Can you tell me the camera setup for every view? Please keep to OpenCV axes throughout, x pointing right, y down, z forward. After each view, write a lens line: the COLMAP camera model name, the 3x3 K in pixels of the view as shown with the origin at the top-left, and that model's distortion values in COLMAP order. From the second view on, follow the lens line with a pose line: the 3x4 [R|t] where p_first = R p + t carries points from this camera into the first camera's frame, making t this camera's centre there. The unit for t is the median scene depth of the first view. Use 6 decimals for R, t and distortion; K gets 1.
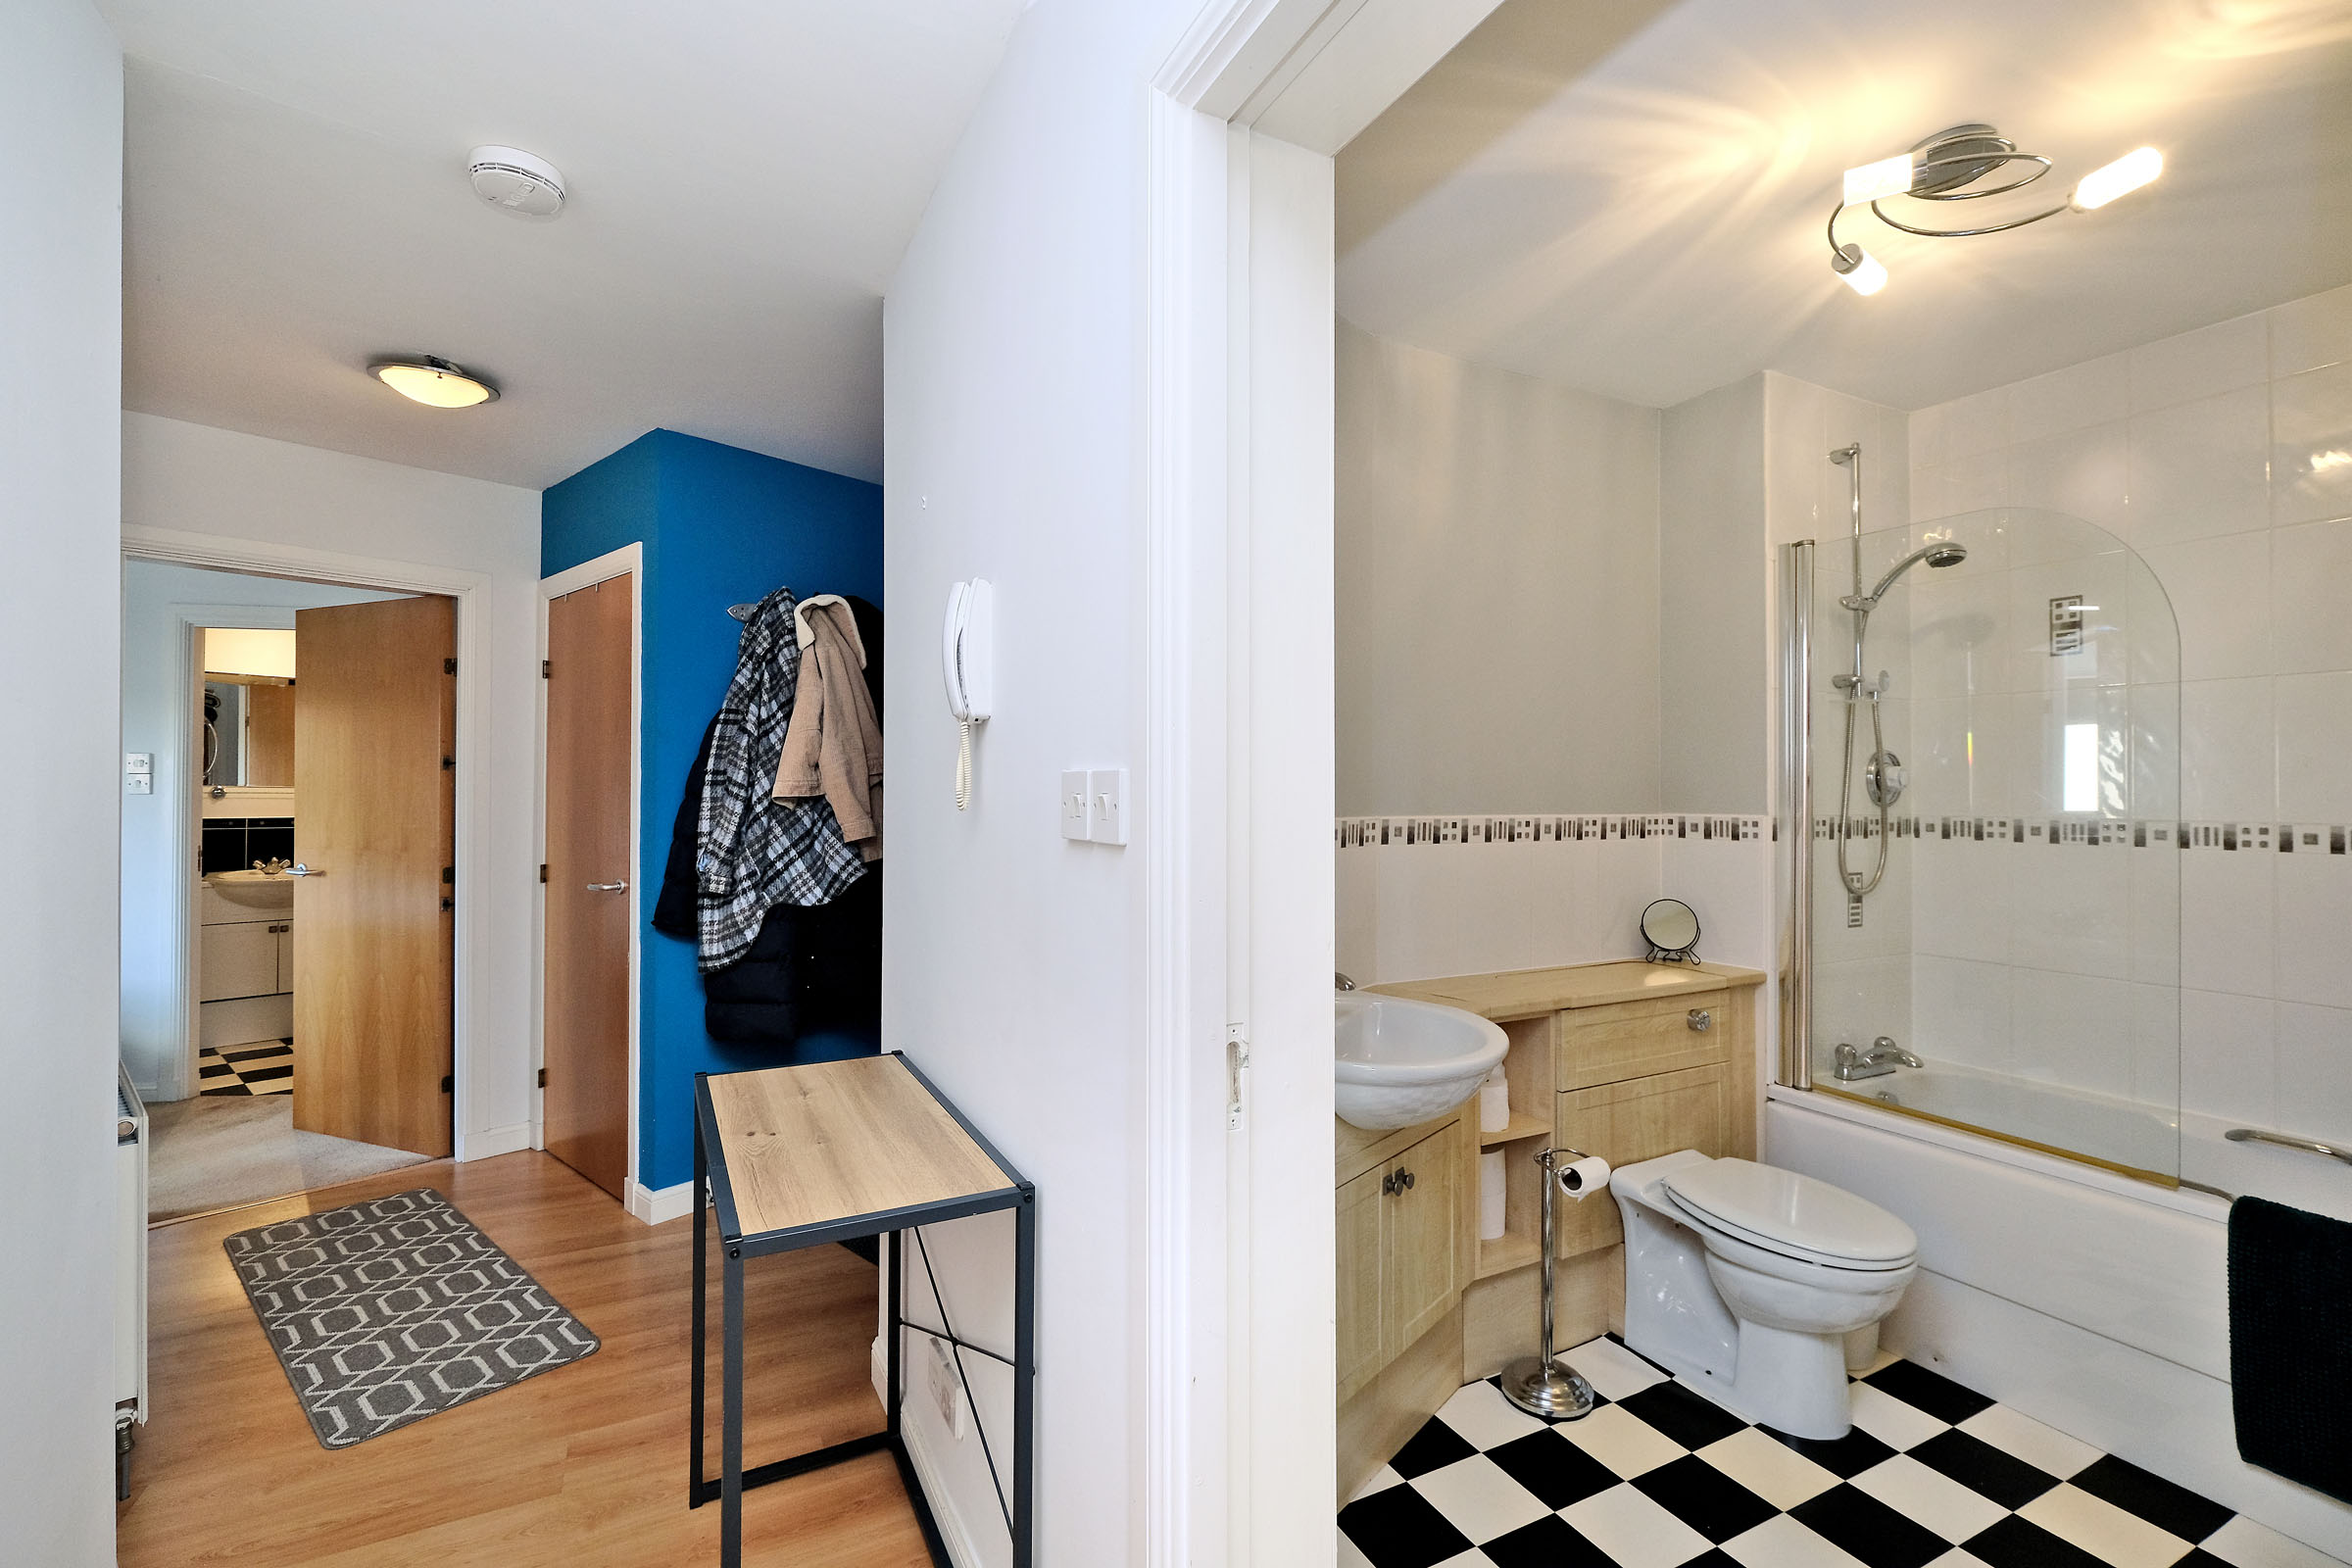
lens RADIAL K [[1018.3, 0, 1178.0], [0, 1018.3, 781.2], [0, 0, 1]] dist [-0.005613, -0.000334]
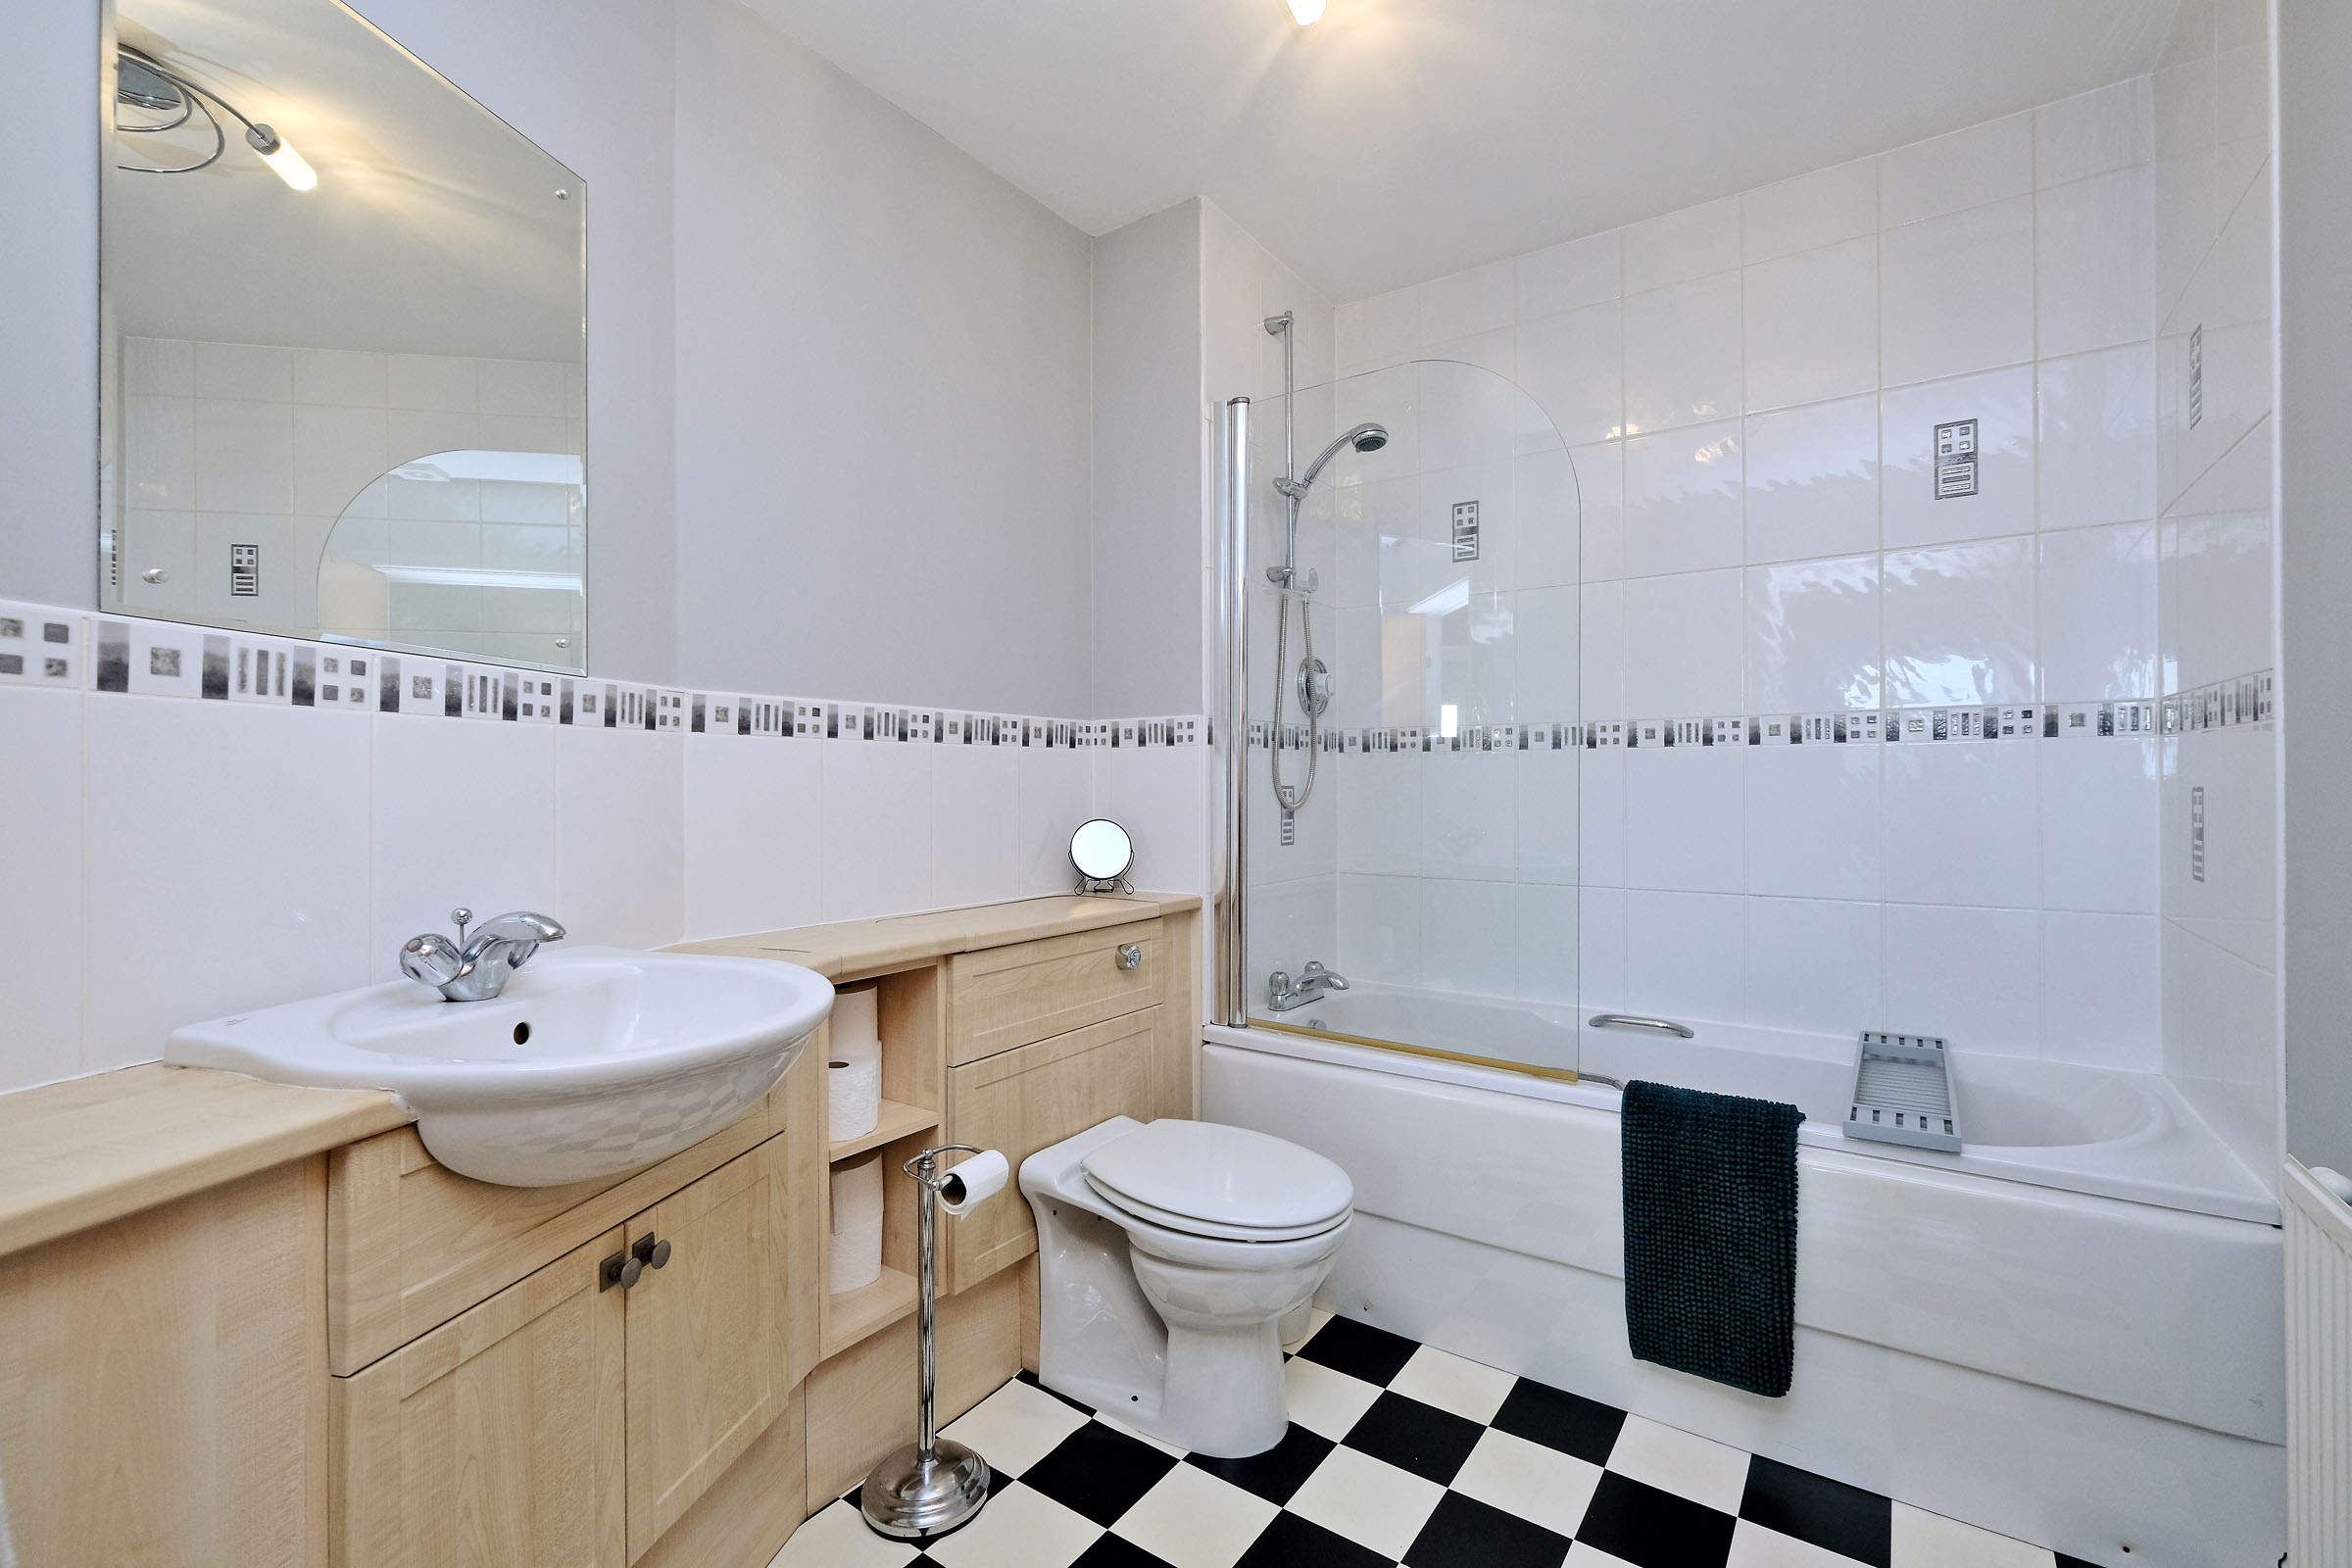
lens RADIAL K [[1018.3, 0, 1176.8], [0, 1018.3, 779.8], [0, 0, 1]] dist [-0.005613, -0.000334]
pose [[0.884611, -0.005047, 0.466302, 0.169319], [0.000645, 0.999954, 0.009601, 0.086941], [-0.466329, -0.008193, 0.884573, 0.264269]]
